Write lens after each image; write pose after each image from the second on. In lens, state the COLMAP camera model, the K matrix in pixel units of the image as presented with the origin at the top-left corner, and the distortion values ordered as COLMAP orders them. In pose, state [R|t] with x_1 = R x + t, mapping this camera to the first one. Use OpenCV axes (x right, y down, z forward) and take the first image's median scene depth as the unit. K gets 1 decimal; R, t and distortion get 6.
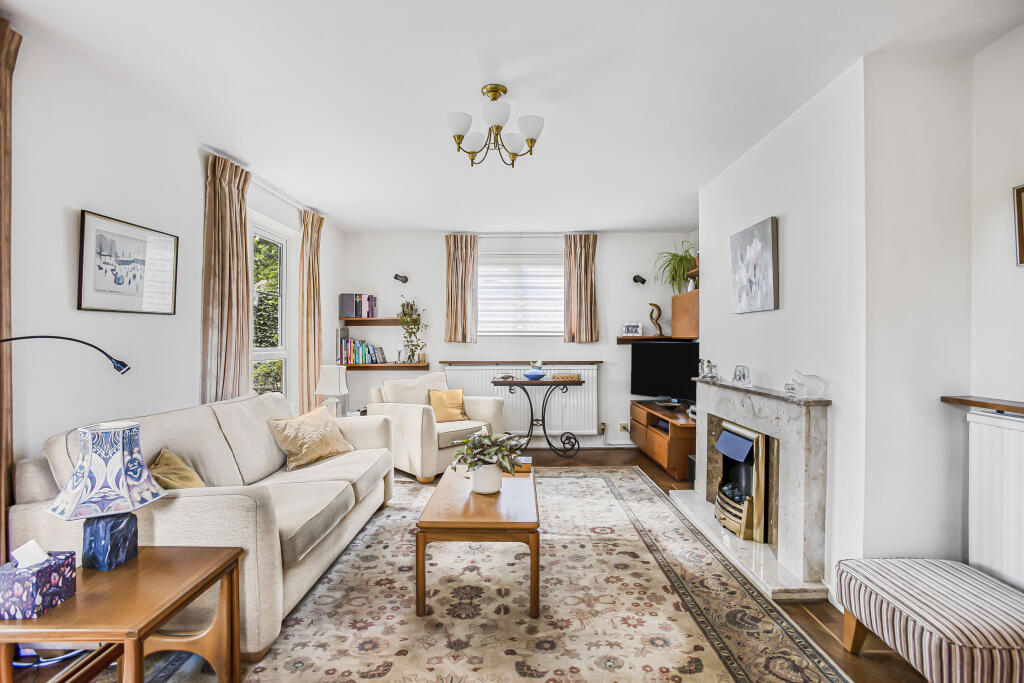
lens RADIAL K [[481.7, 0, 512.0], [0, 481.7, 341.5], [0, 0, 1]] dist [-0.073717, 0.036310]
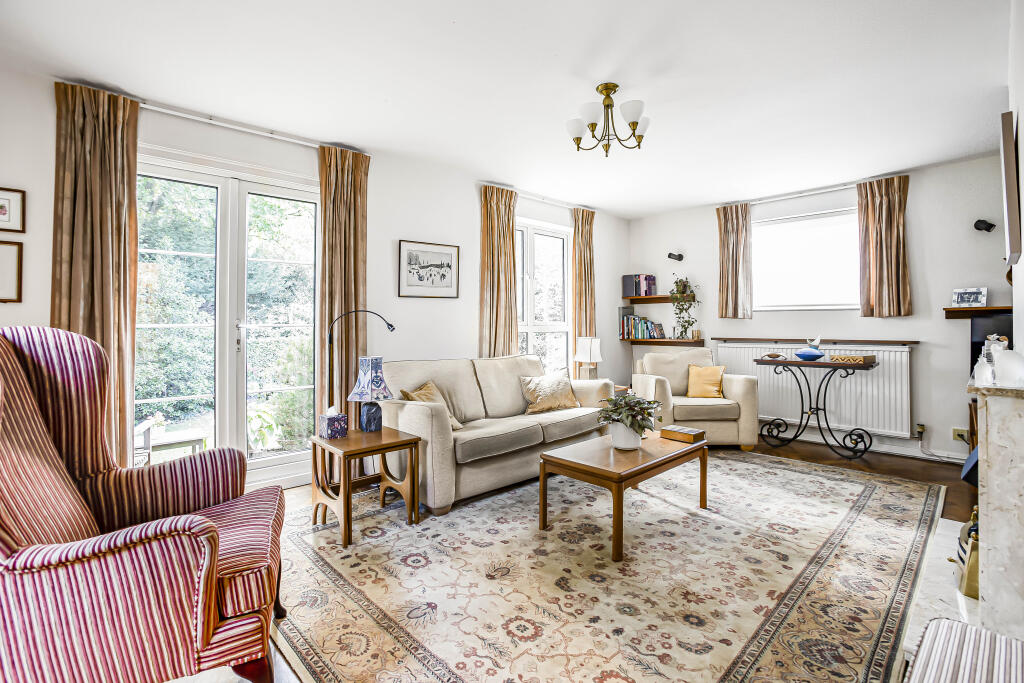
lens RADIAL K [[493.9, 0, 501.1], [0, 493.9, 316.5], [0, 0, 1]] dist [-0.080686, 0.036813]
pose [[0.669612, -0.011765, -0.742618, 0.343555], [-0.001517, 0.999851, -0.017208, 0.018242], [0.742710, 0.012649, 0.669494, 0.021931]]
